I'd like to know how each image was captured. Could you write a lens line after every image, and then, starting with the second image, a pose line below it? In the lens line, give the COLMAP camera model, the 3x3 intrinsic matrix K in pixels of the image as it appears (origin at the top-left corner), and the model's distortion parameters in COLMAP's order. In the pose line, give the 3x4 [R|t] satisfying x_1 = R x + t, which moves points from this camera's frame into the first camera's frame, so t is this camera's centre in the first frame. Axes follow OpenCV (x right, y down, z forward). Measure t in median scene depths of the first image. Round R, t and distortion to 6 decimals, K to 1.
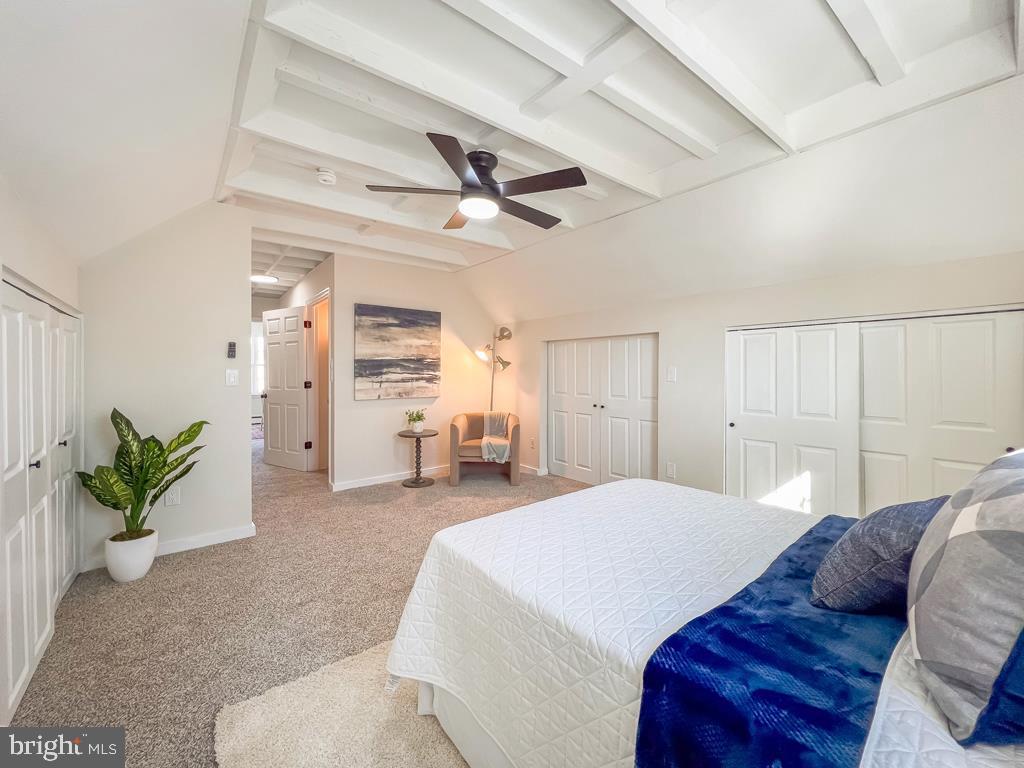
lens RADIAL K [[418.5, 0, 504.6], [0, 418.5, 364.8], [0, 0, 1]] dist [0.000048, -0.000071]
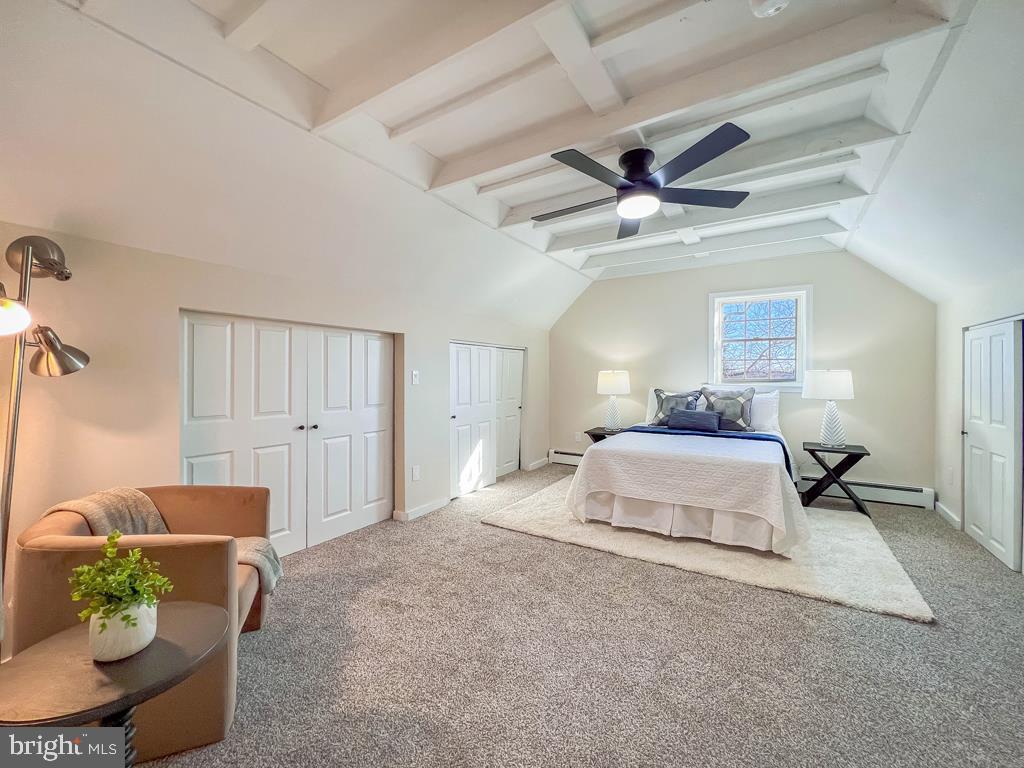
lens RADIAL K [[418.5, 0, 504.6], [0, 418.5, 364.8], [0, 0, 1]] dist [0.000048, -0.000071]
pose [[-0.336992, 0.019461, 0.941306, -0.571080], [-0.018483, 0.999457, -0.027280, 0.013131], [-0.941326, -0.026591, -0.336449, 1.035104]]
